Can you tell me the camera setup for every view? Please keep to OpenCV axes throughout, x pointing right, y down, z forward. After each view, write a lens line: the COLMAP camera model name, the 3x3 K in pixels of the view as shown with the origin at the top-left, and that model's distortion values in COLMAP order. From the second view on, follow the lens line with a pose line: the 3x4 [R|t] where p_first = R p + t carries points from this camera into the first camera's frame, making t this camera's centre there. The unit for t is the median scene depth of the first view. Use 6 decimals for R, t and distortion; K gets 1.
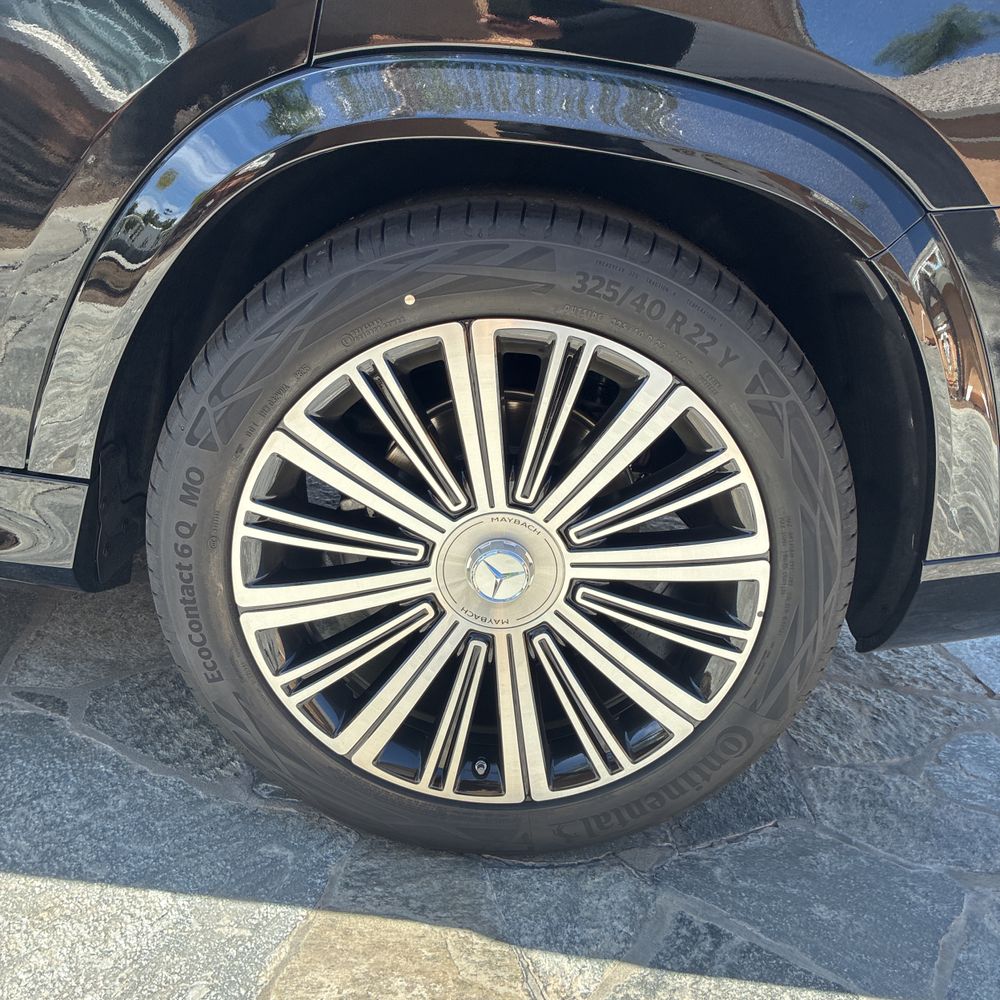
lens RADIAL K [[963.9, 0, 500.9], [0, 963.9, 479.5], [0, 0, 1]] dist [0.085565, -0.111991]
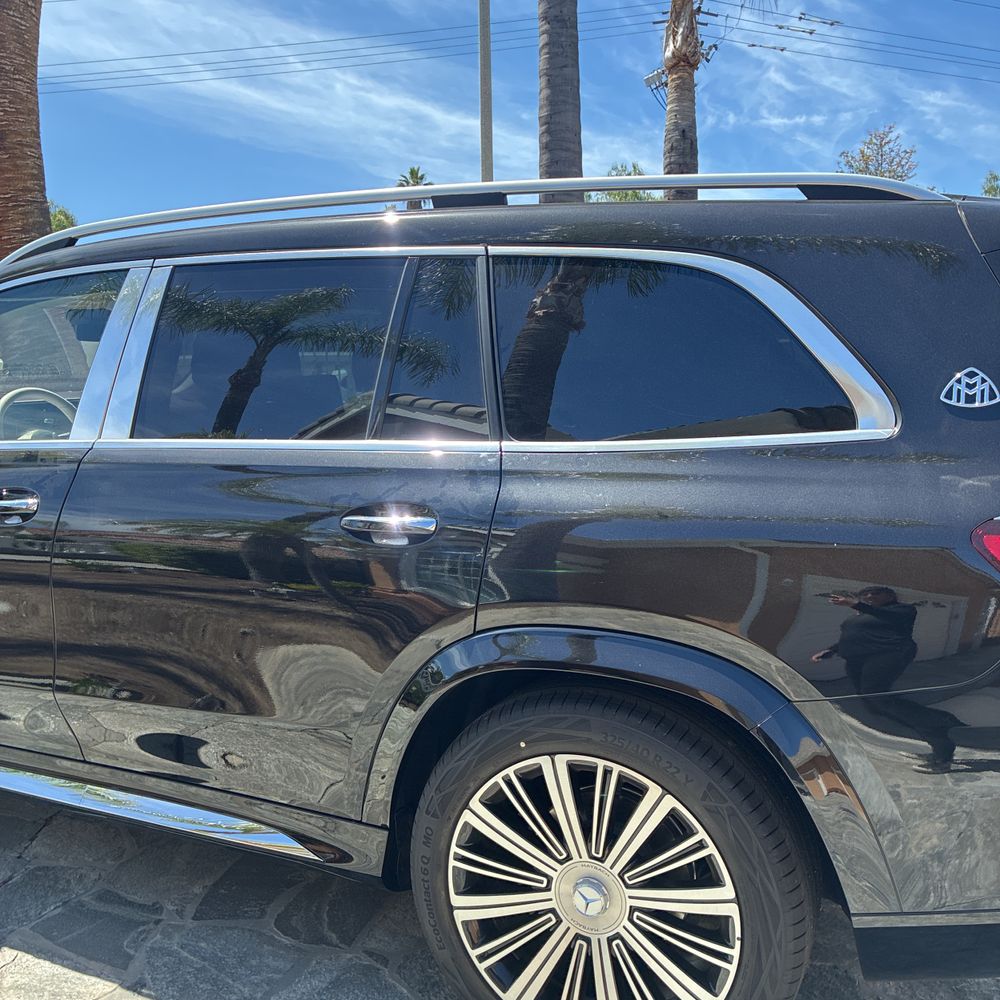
lens RADIAL K [[1017.3, 0, 500.0], [0, 1017.3, 500.0], [0, 0, 1]] dist [0.070734, -0.135365]
pose [[0.908027, -0.077646, -0.411652, 0.689084], [-0.032219, 0.966817, -0.253432, -0.126545], [0.417670, 0.243386, 0.875394, -0.872445]]
